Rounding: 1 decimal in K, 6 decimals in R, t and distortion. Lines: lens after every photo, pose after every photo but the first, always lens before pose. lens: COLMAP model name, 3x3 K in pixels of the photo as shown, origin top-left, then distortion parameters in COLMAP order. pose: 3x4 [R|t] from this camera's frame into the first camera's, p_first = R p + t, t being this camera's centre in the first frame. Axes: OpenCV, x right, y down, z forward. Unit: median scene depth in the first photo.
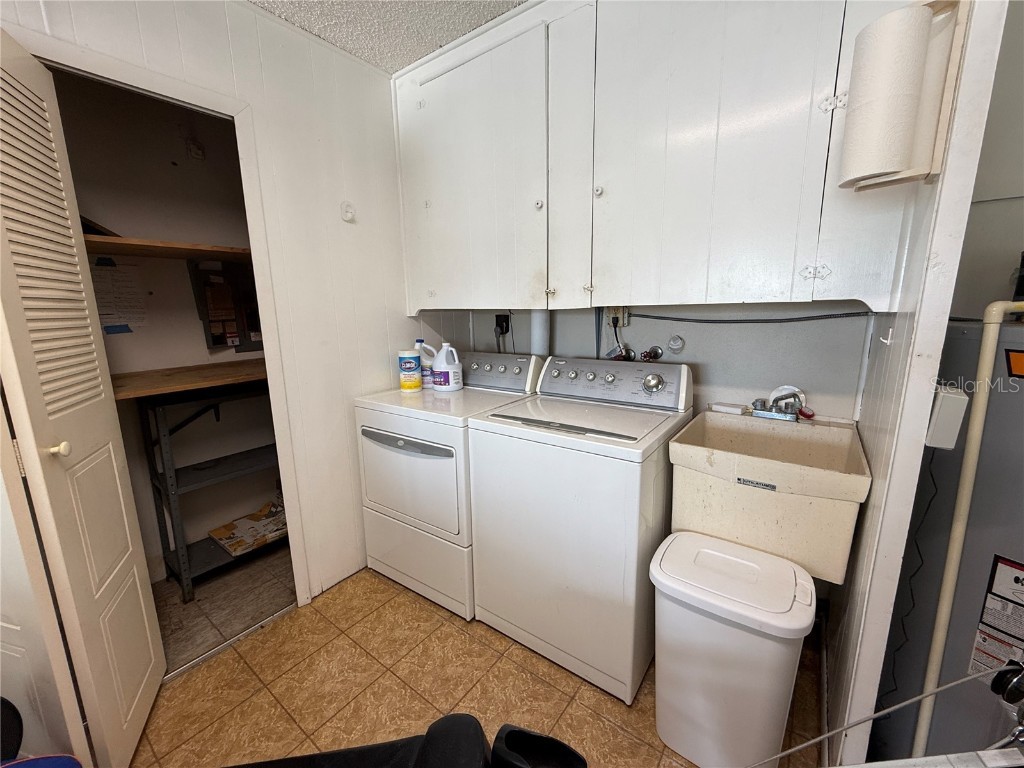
lens RADIAL K [[407.8, 0, 508.4], [0, 407.8, 384.7], [0, 0, 1]] dist [0.000411, -0.000988]
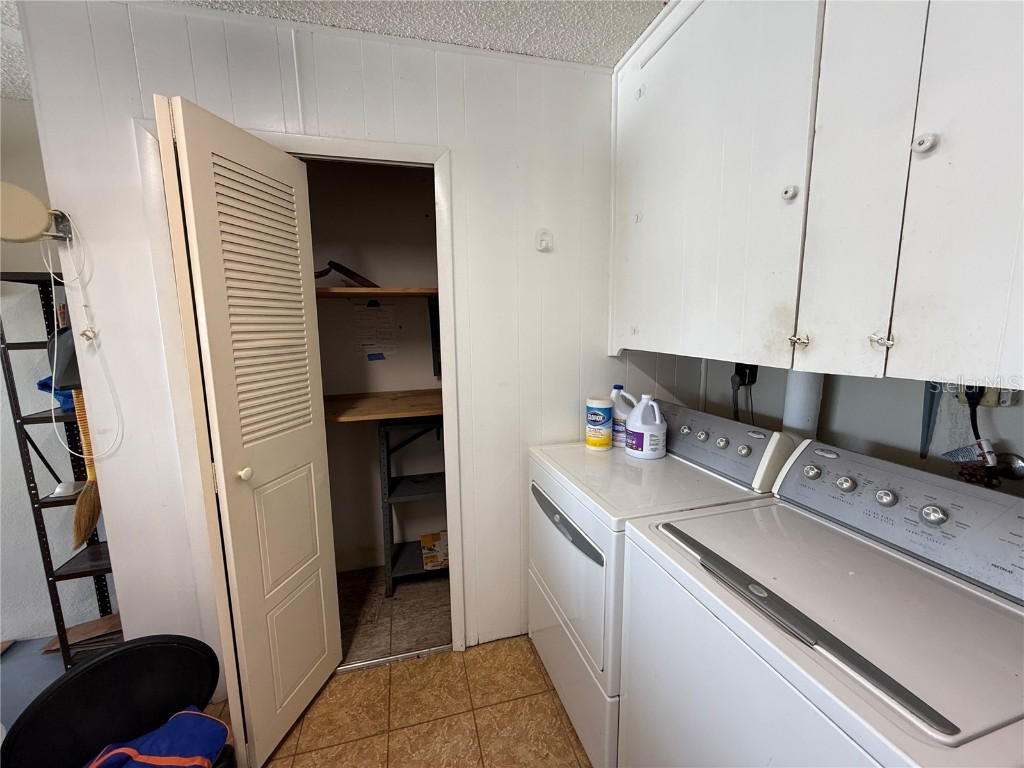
lens RADIAL K [[407.8, 0, 510.0], [0, 407.8, 384.9], [0, 0, 1]] dist [0.000411, -0.000988]
pose [[0.786440, 0.099213, -0.609647, 0.118322], [-0.117081, 0.993066, 0.010576, -0.106636], [0.606469, 0.063060, 0.792602, 0.258791]]
